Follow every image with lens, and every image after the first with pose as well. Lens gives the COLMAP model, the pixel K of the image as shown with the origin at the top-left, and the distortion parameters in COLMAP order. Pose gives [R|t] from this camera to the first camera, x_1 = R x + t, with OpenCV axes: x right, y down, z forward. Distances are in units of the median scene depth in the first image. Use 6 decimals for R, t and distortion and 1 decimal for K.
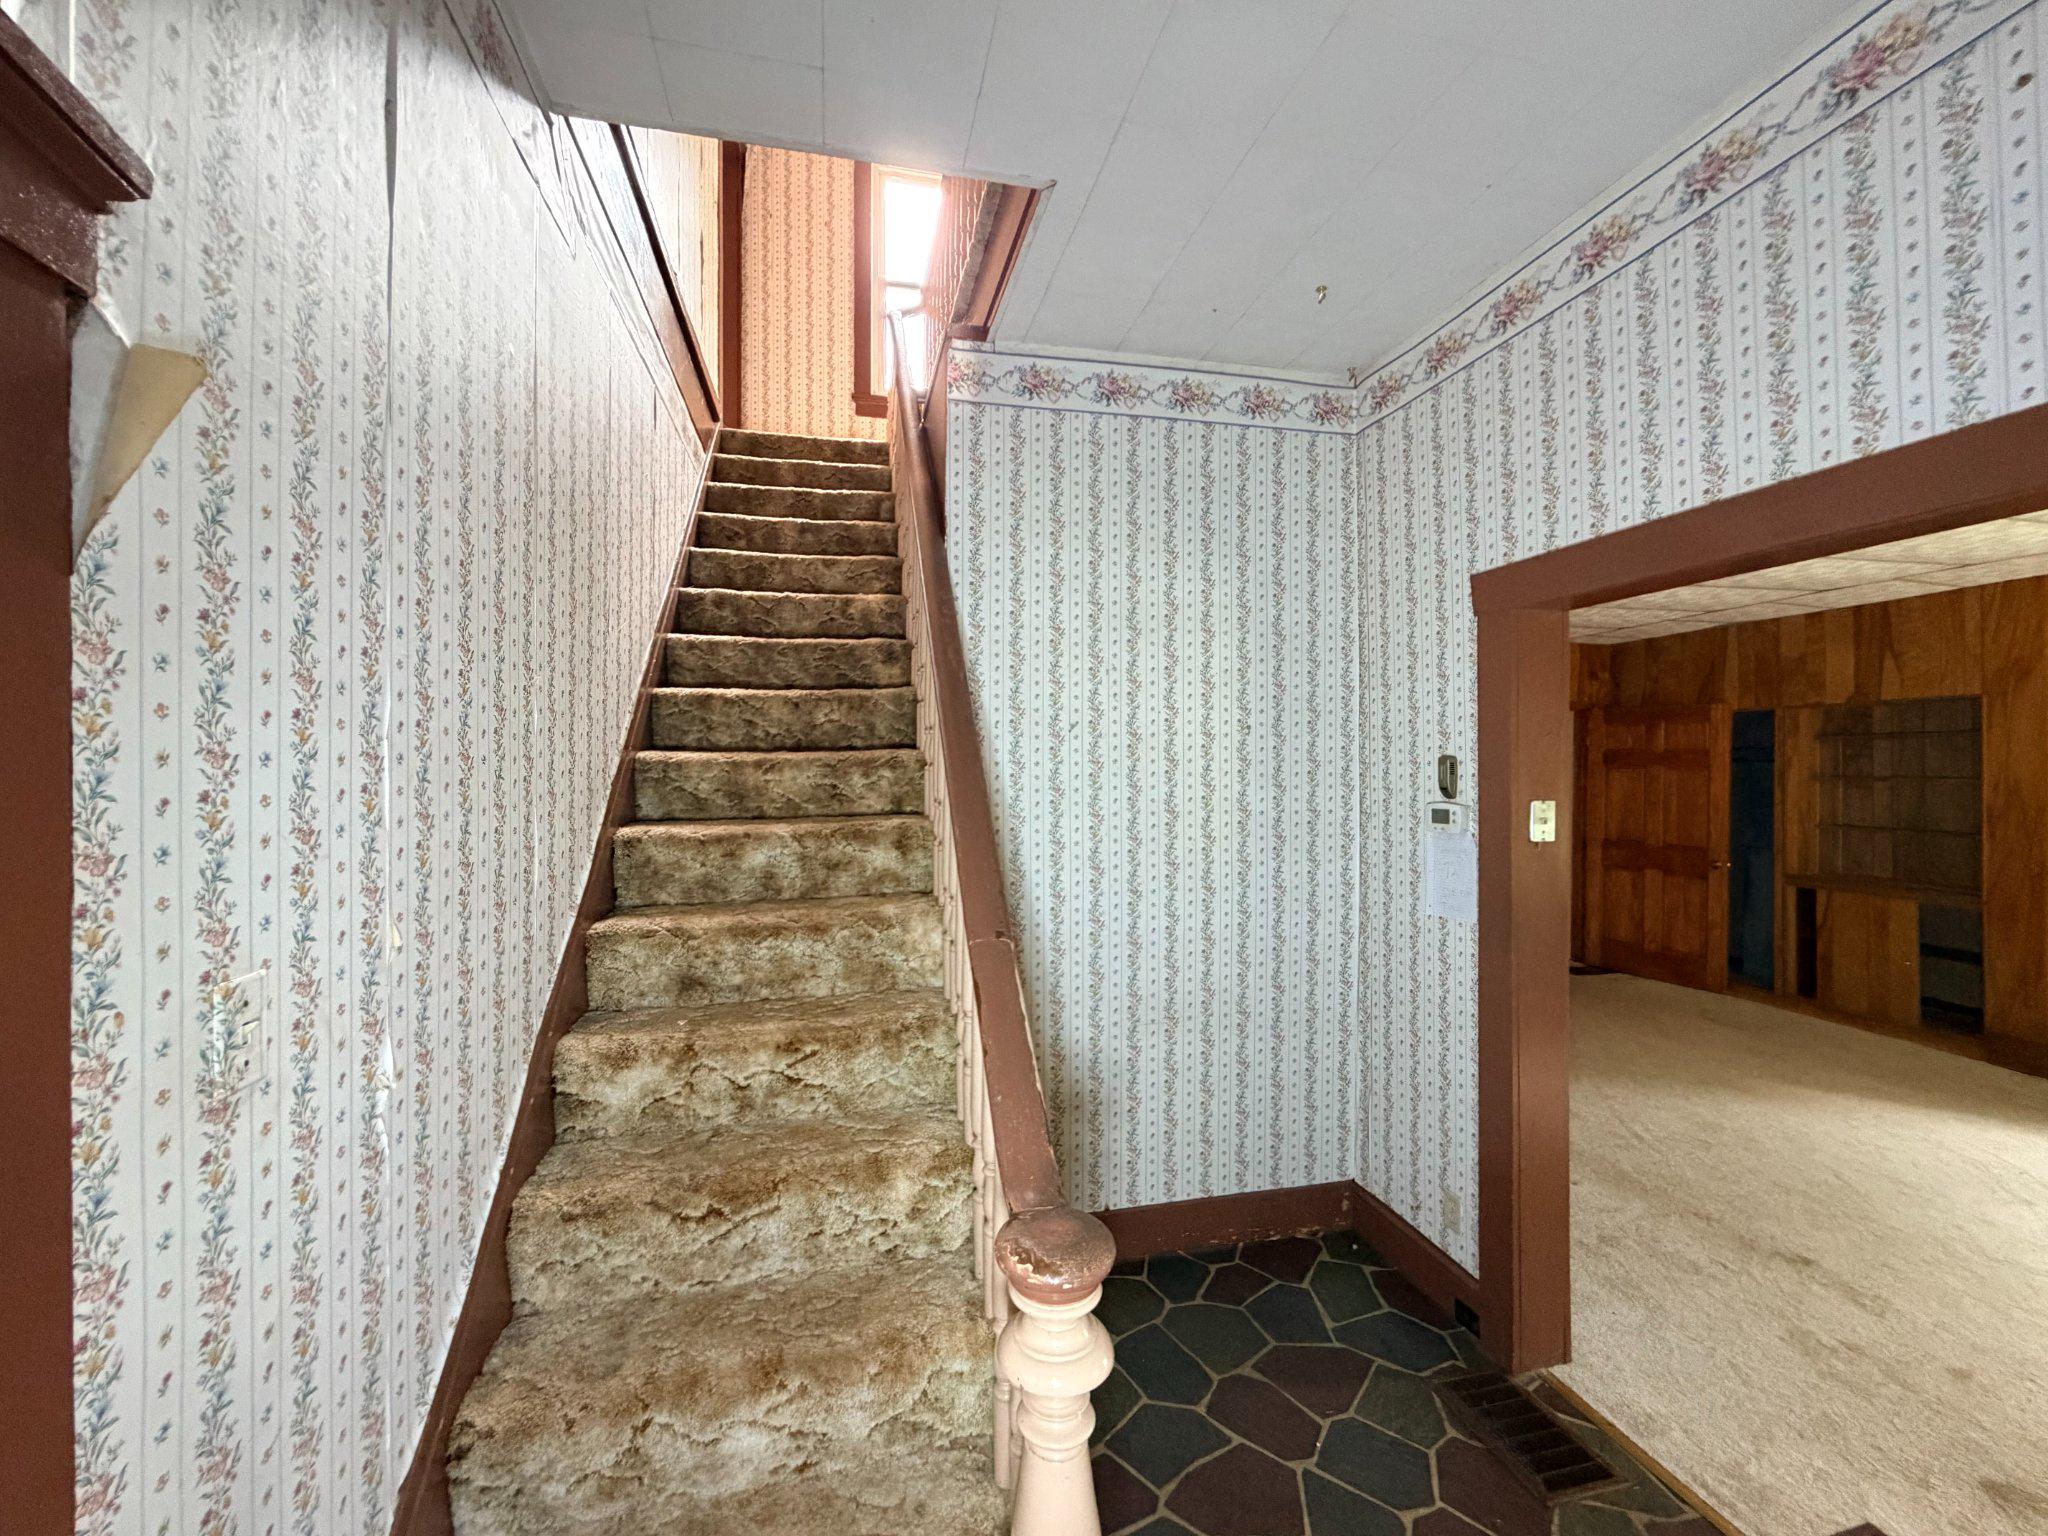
lens RADIAL K [[817.8, 0, 1020.6], [0, 817.8, 768.4], [0, 0, 1]] dist [-0.000208, 0.000401]
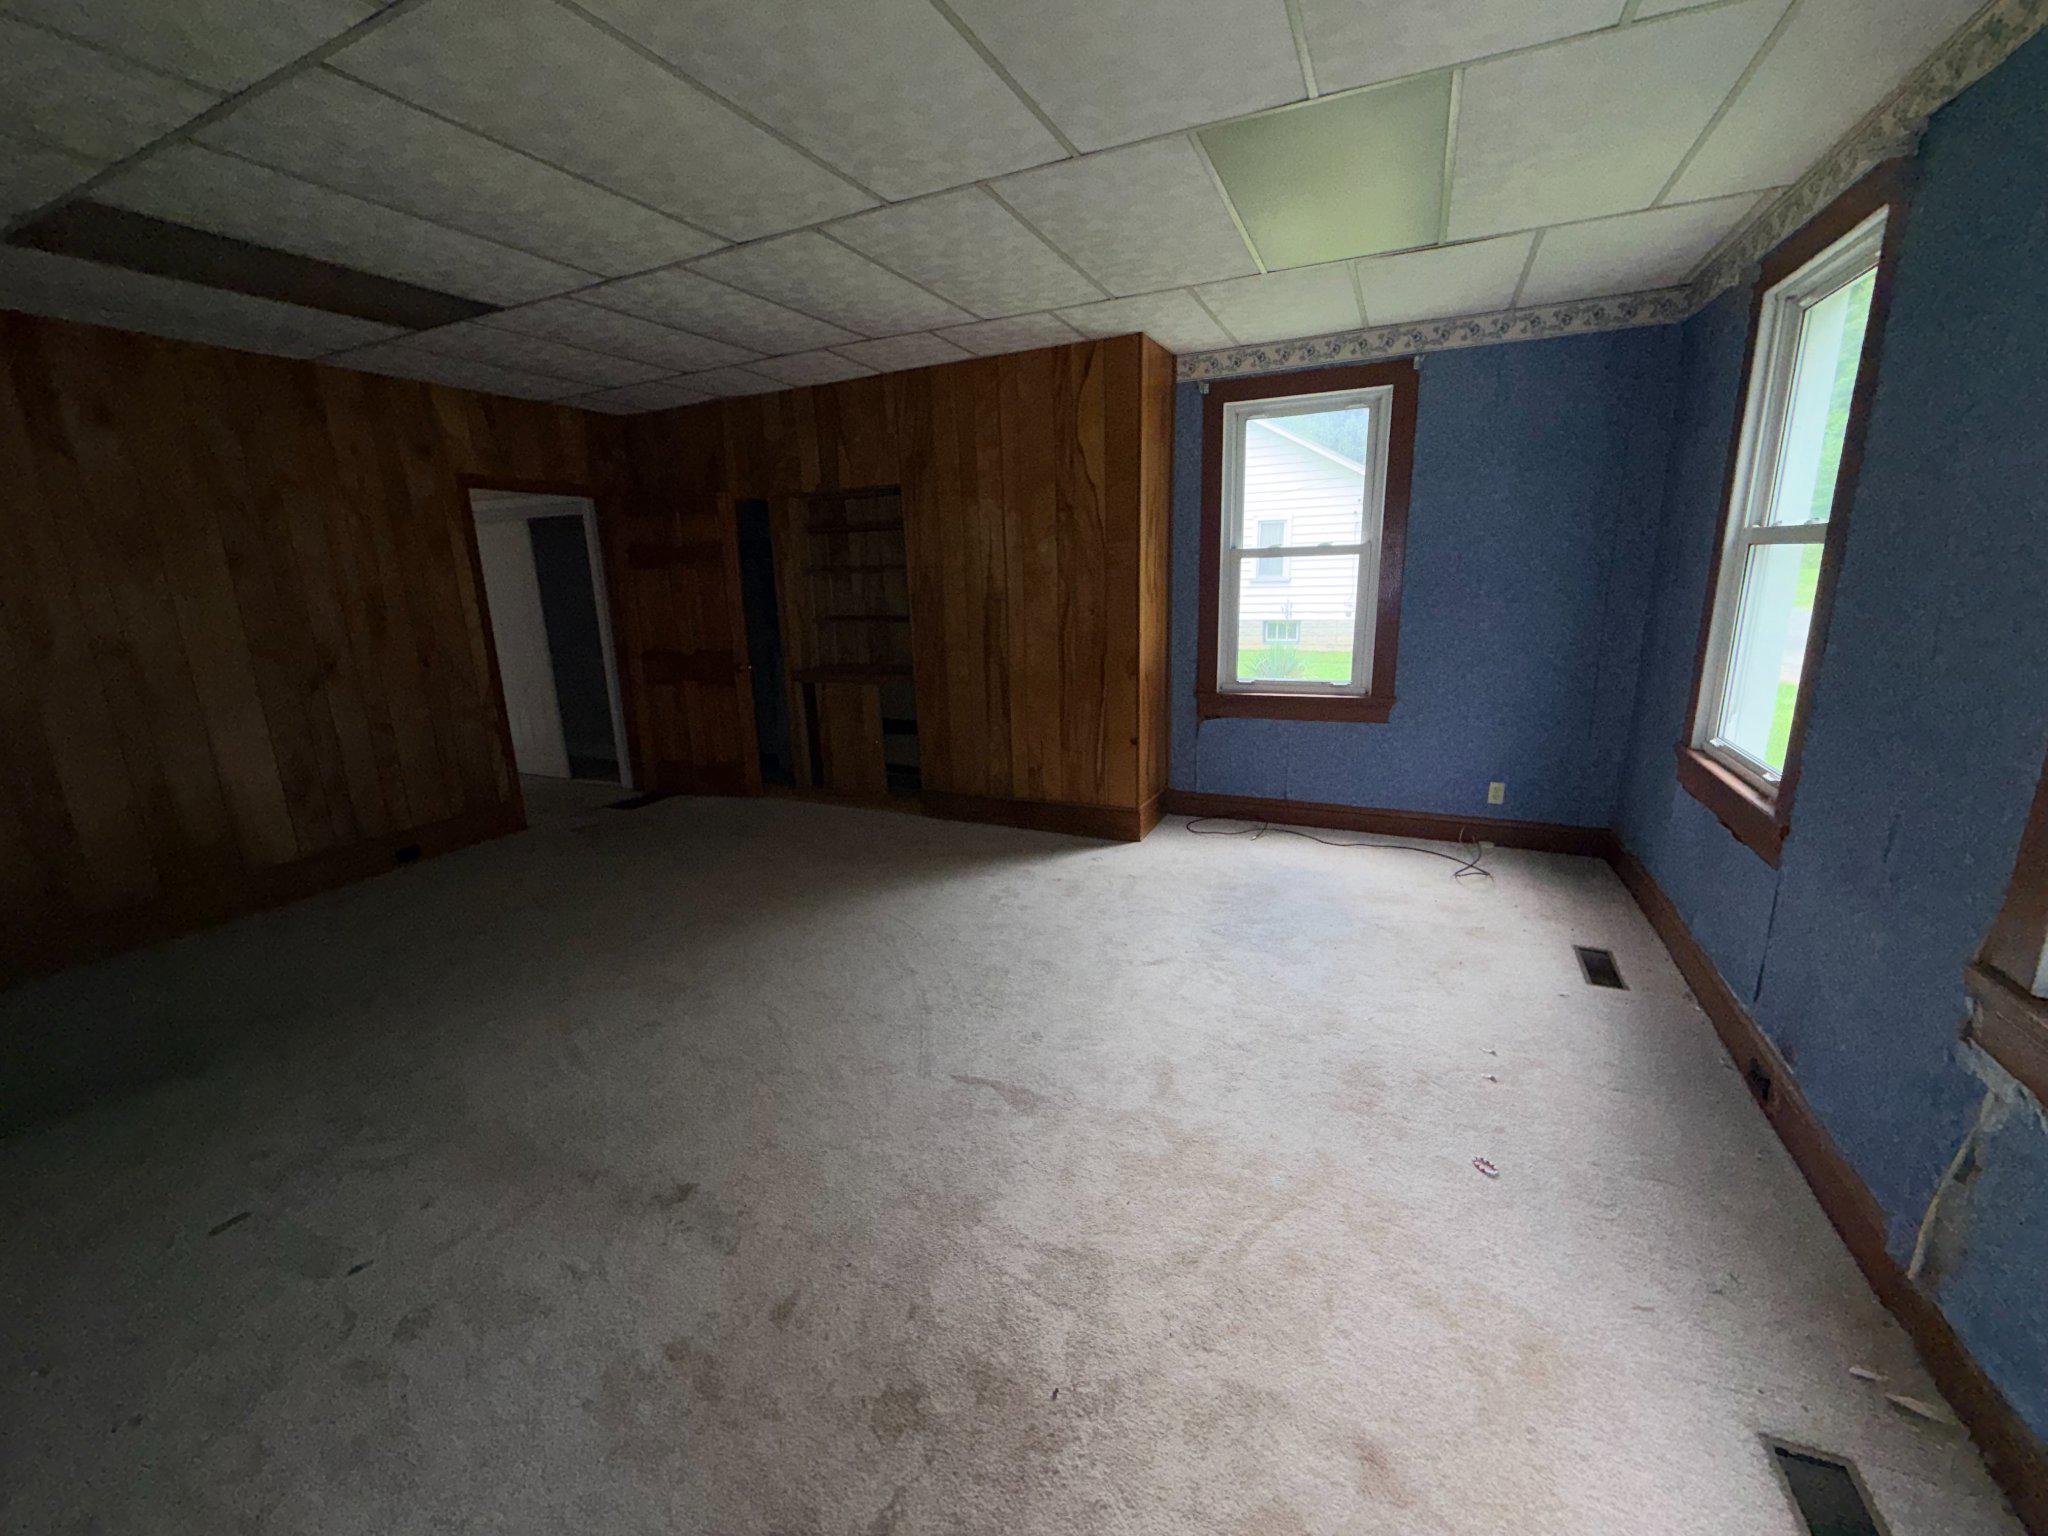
lens RADIAL K [[817.8, 0, 1020.6], [0, 817.8, 768.4], [0, 0, 1]] dist [-0.000208, 0.000401]
pose [[0.615315, -0.209301, 0.759987, 0.986677], [0.036144, 0.970584, 0.238036, 0.052585], [-0.787452, -0.118998, 0.604780, 0.491181]]
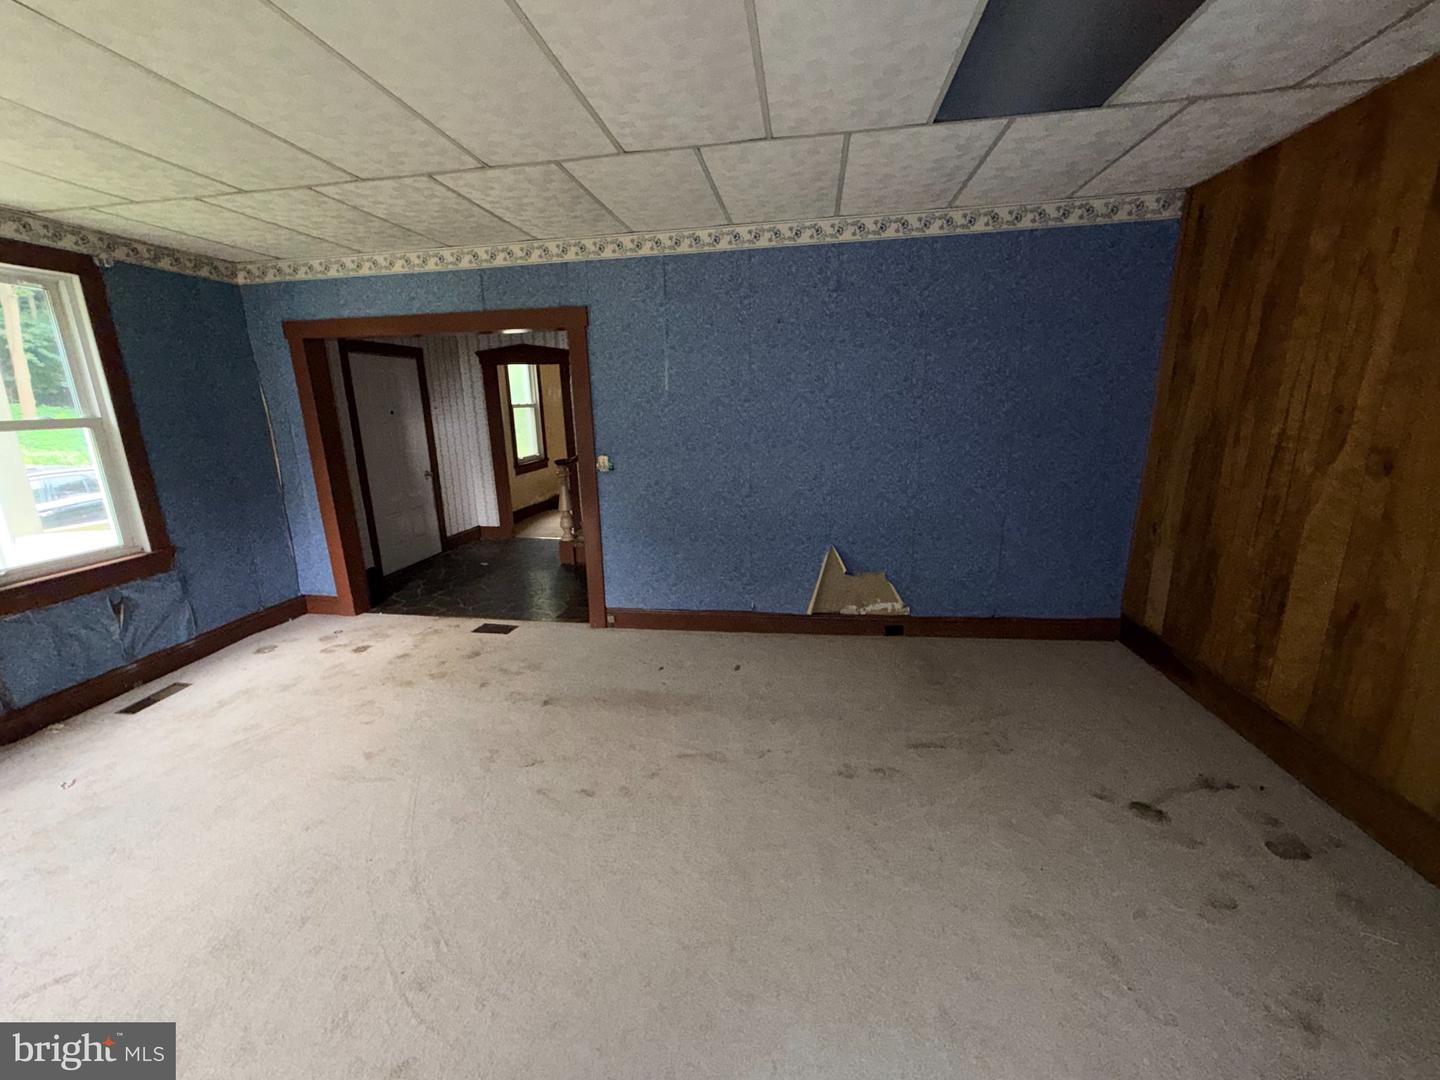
lens RADIAL K [[575.1, 0, 708.2], [0, 575.1, 535.6], [0, 0, 1]] dist [-0.001419, -0.000104]
pose [[-0.380839, 0.219776, -0.898143, 2.737291], [0.019644, 0.973045, 0.229775, 0.014002], [0.924433, 0.069864, -0.374891, 2.597436]]
